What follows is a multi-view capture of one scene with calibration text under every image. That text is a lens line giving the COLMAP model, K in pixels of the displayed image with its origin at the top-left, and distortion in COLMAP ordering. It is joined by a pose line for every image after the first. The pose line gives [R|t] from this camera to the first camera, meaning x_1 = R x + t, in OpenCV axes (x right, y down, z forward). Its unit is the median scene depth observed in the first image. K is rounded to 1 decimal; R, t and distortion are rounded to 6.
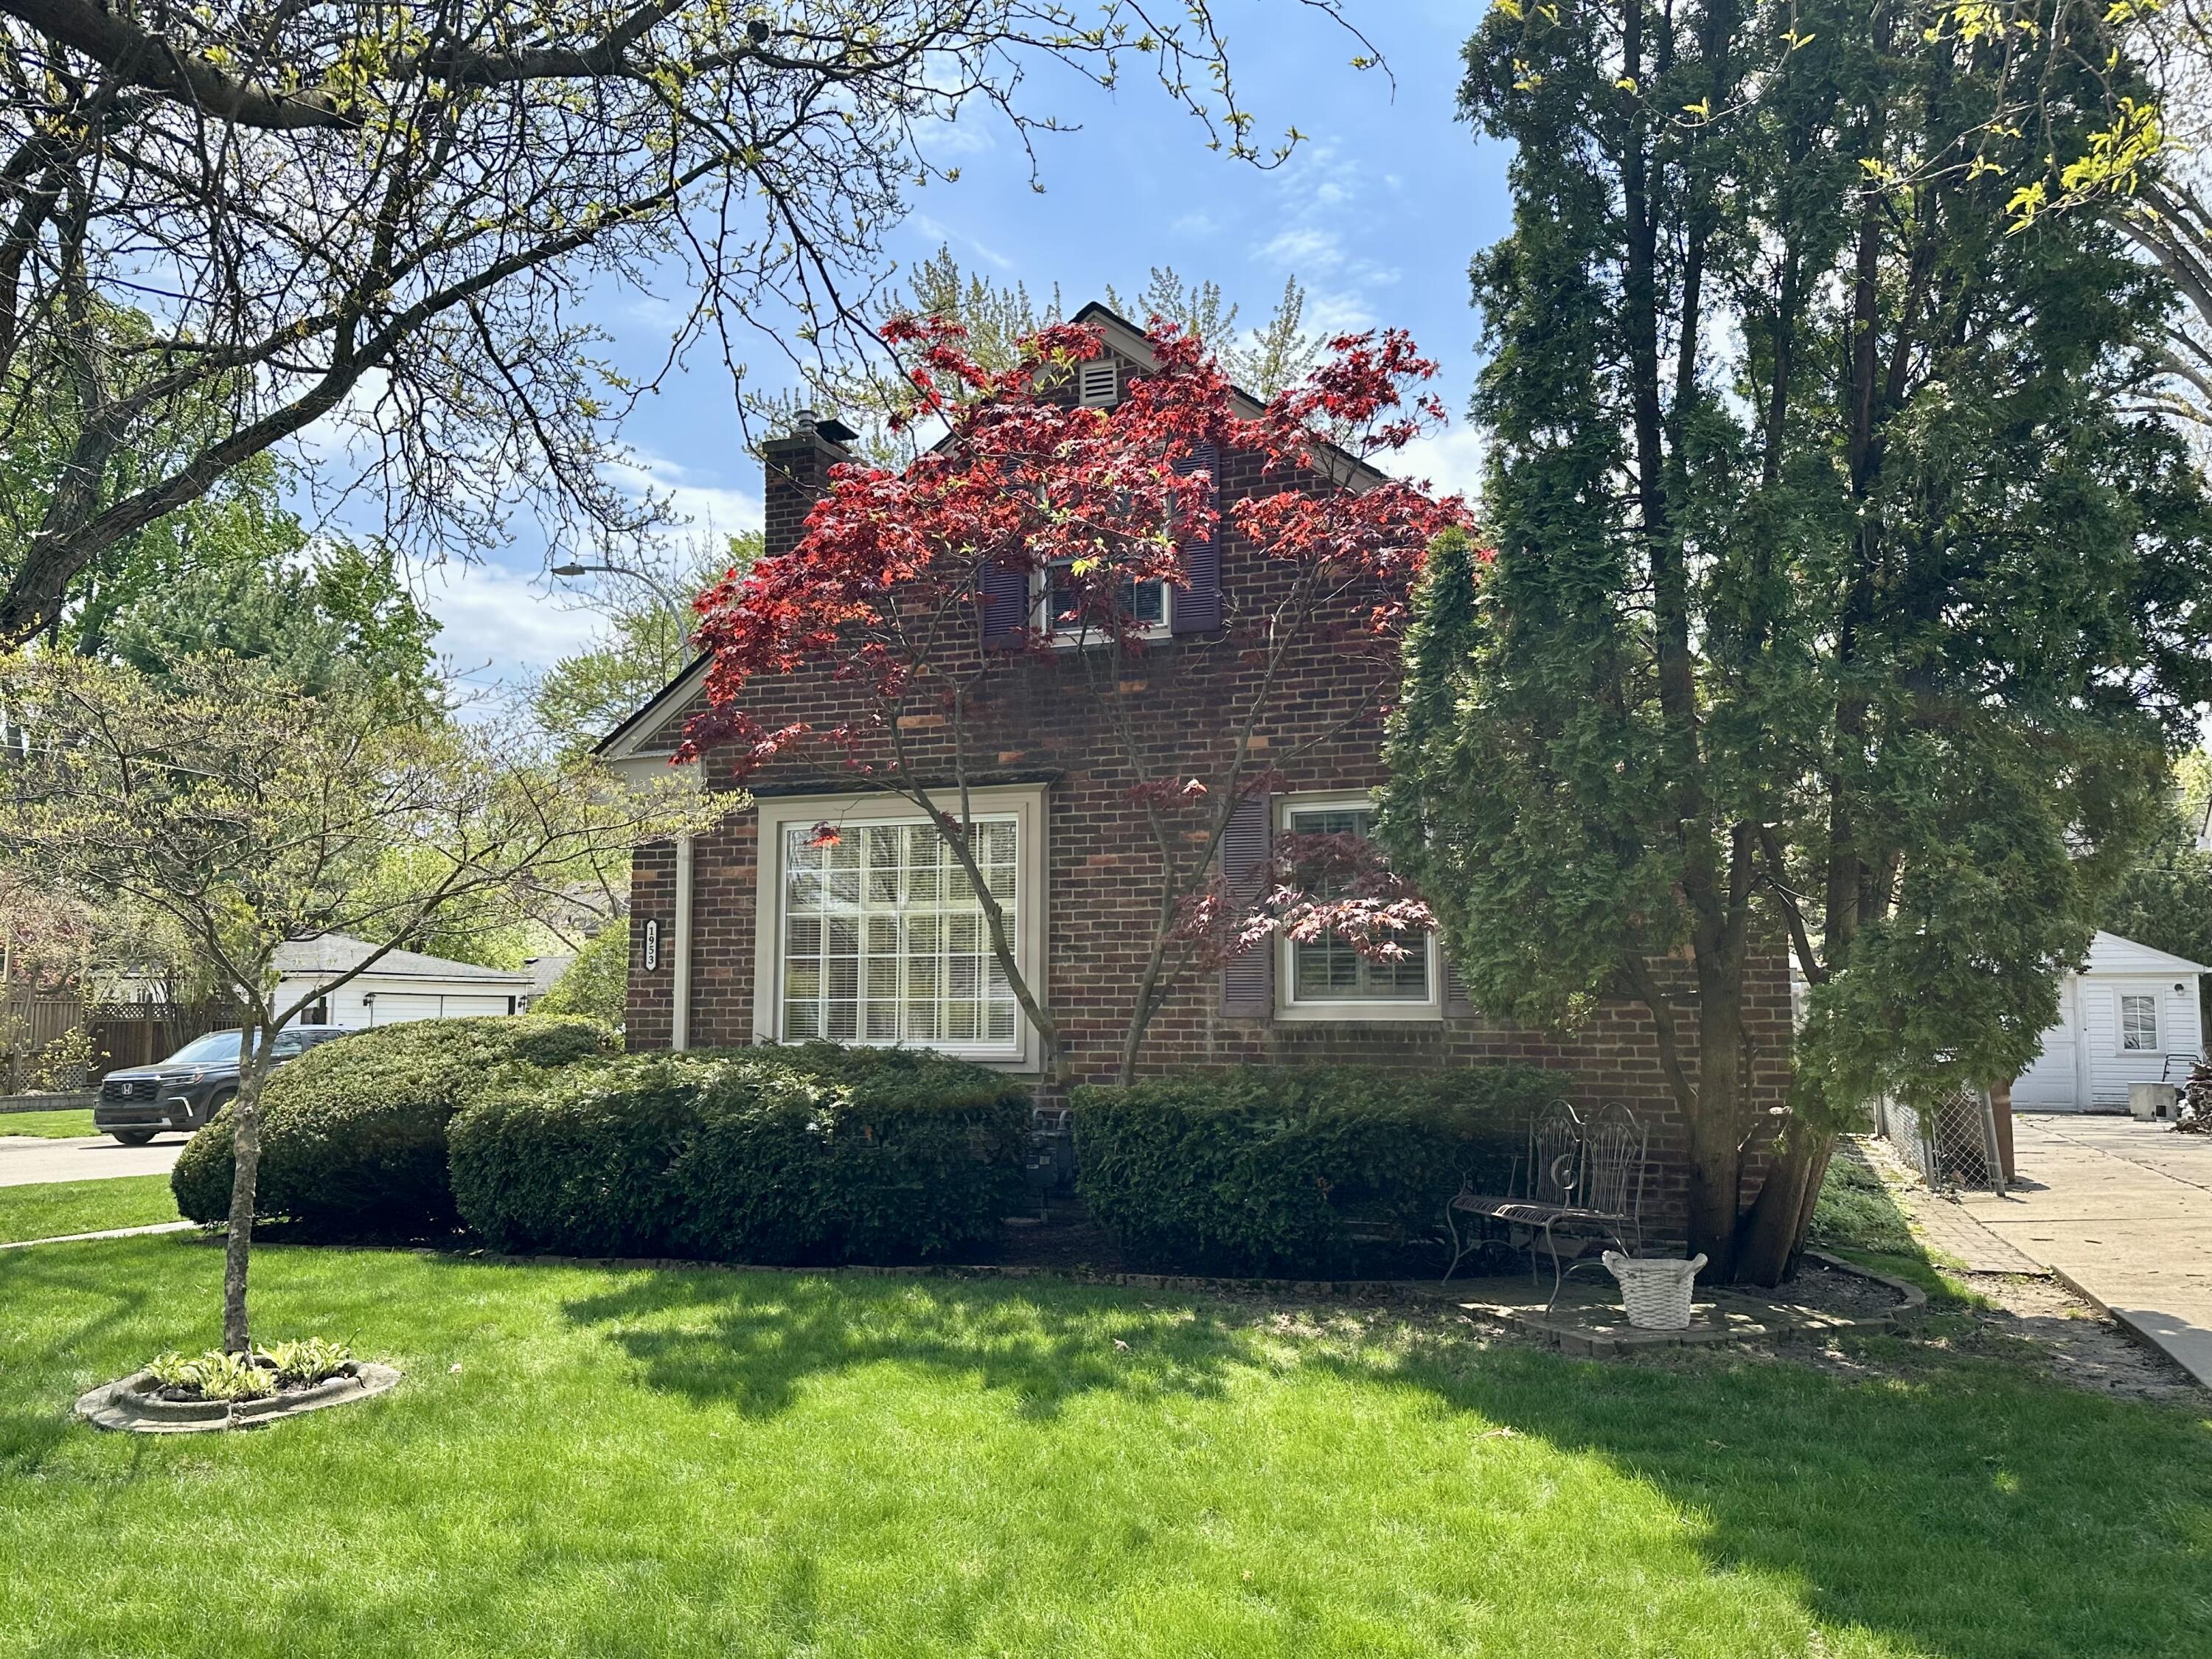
lens RADIAL K [[1751.1, 0, 1055.1], [0, 1751.1, 825.4], [0, 0, 1]] dist [0.136686, -0.285103]
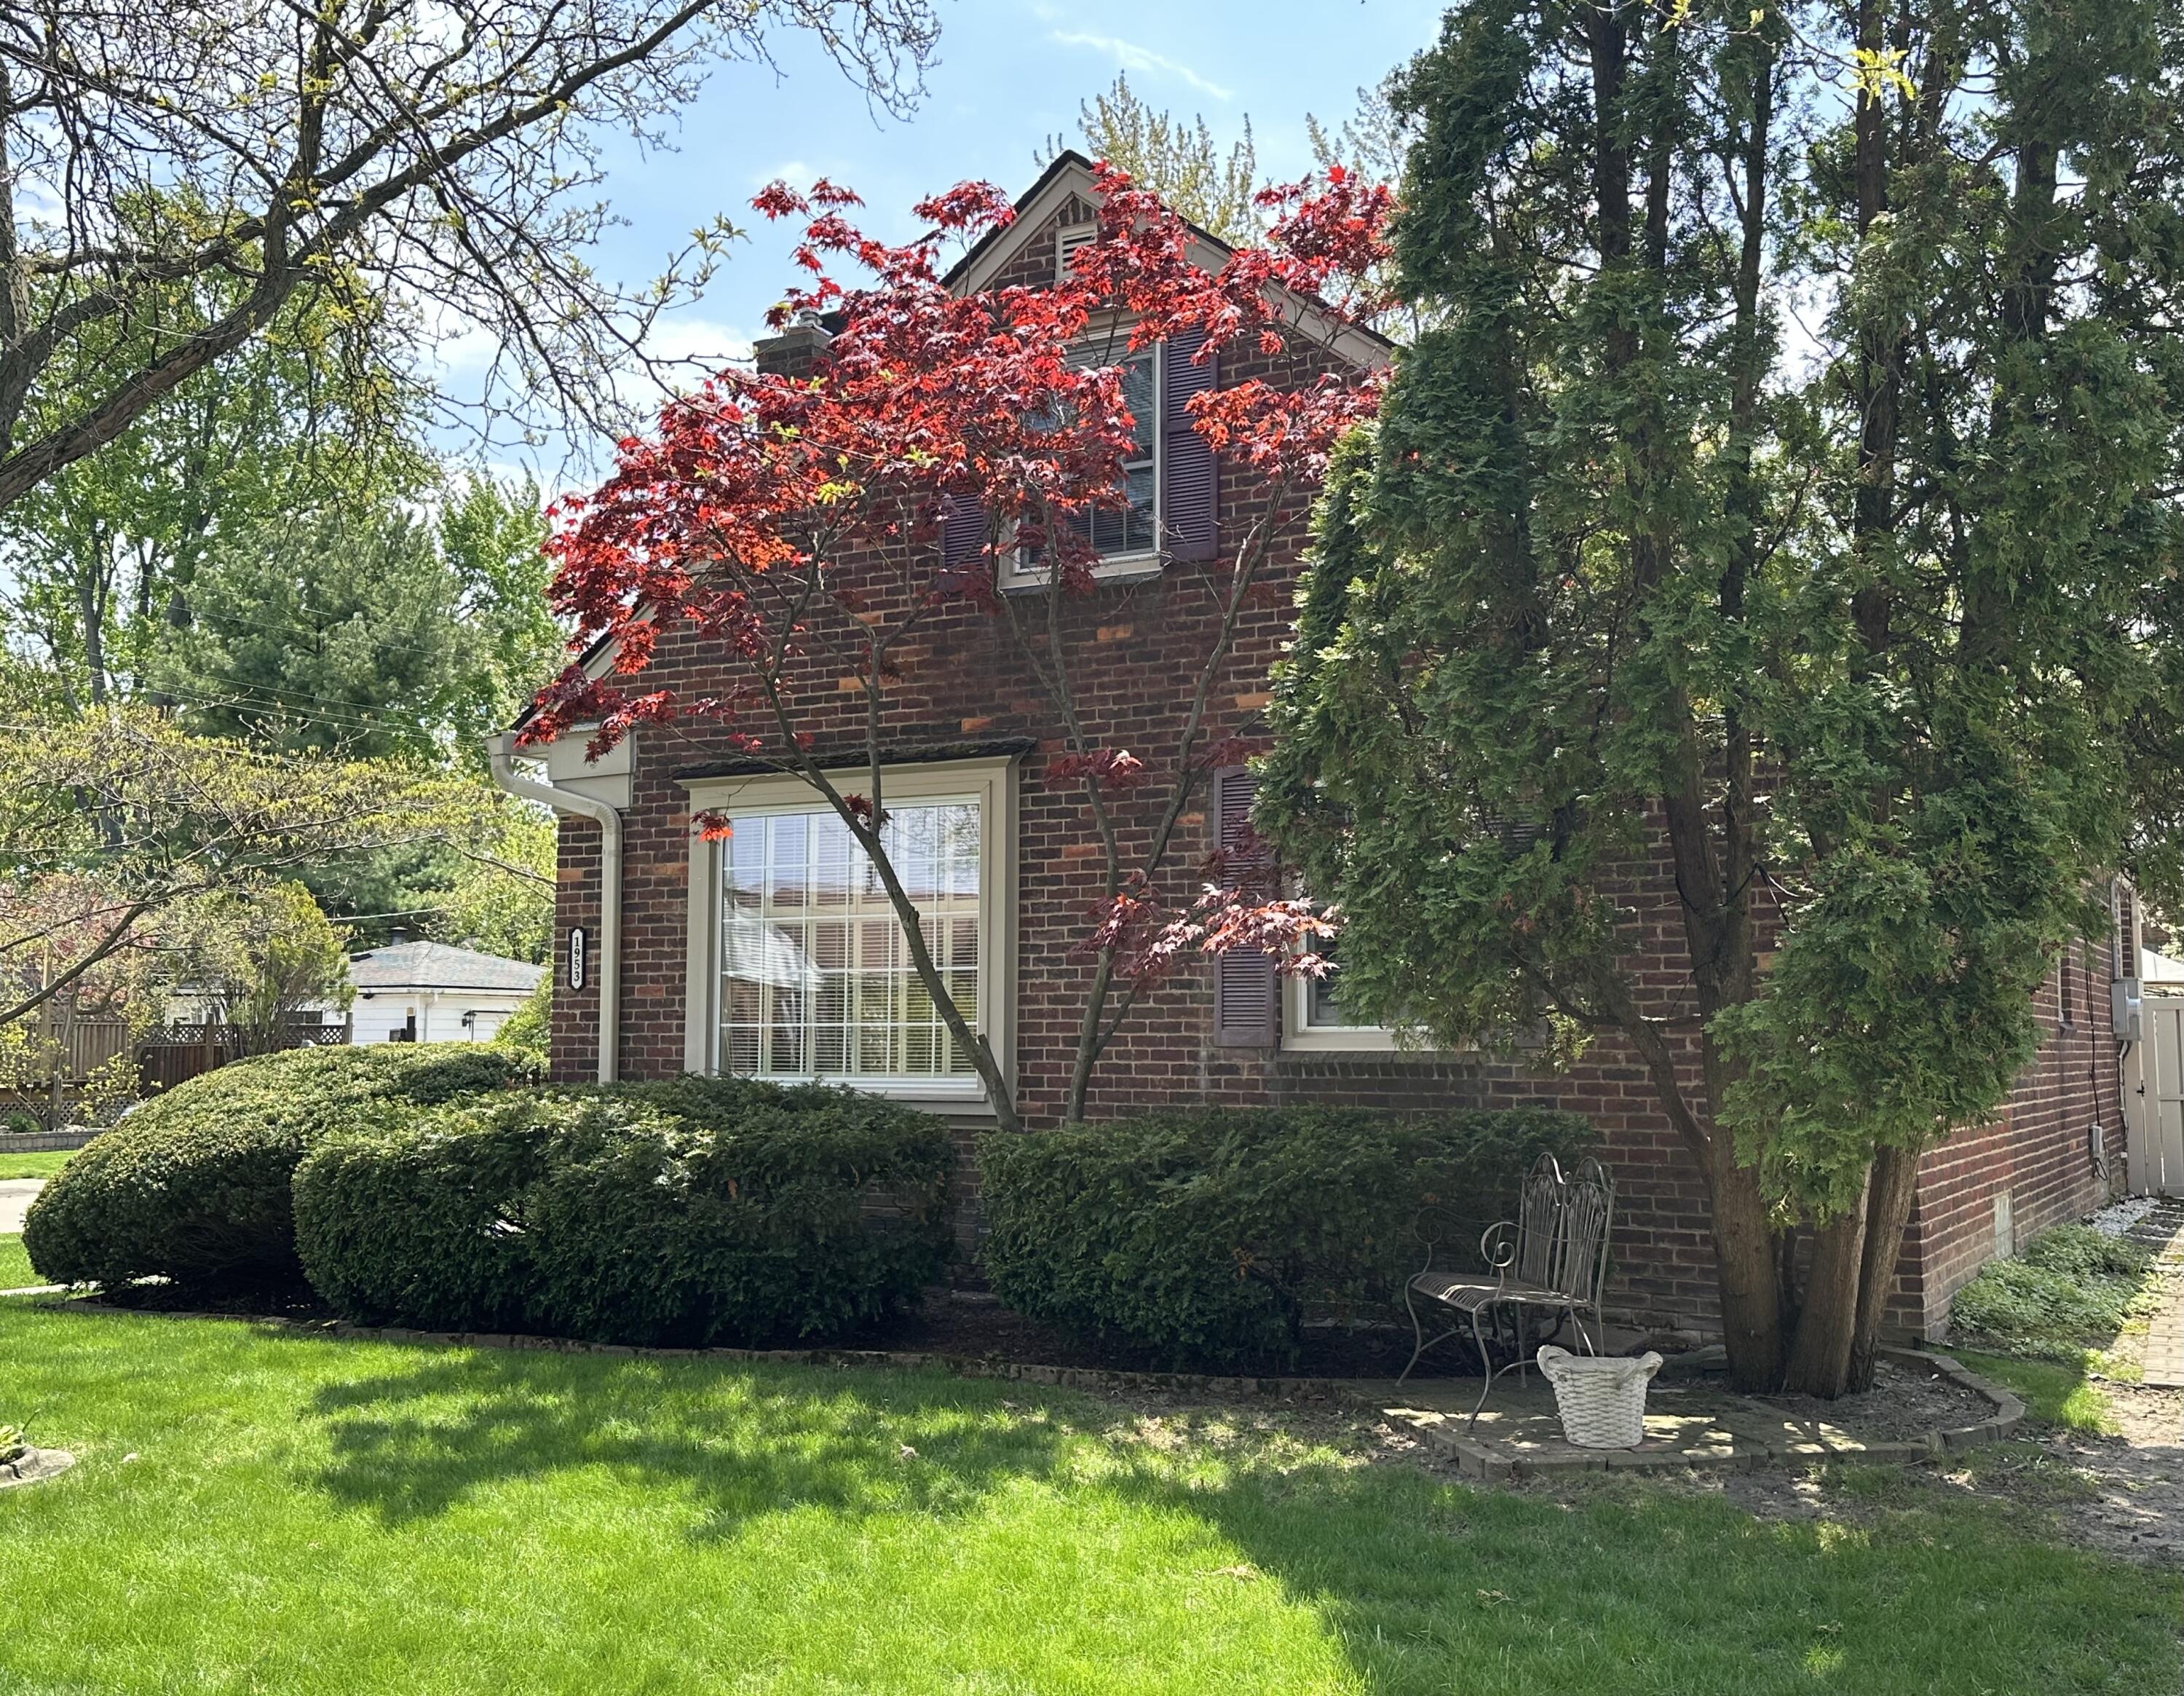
lens RADIAL K [[2194.5, 0, 1092.0], [0, 2194.5, 848.0], [0, 0, 1]] dist [0.135893, -0.306408]
pose [[0.989481, -0.012443, -0.144124, 0.187136], [0.015696, 0.999647, 0.021457, -0.003309], [0.143806, -0.023494, 0.989327, 0.005723]]
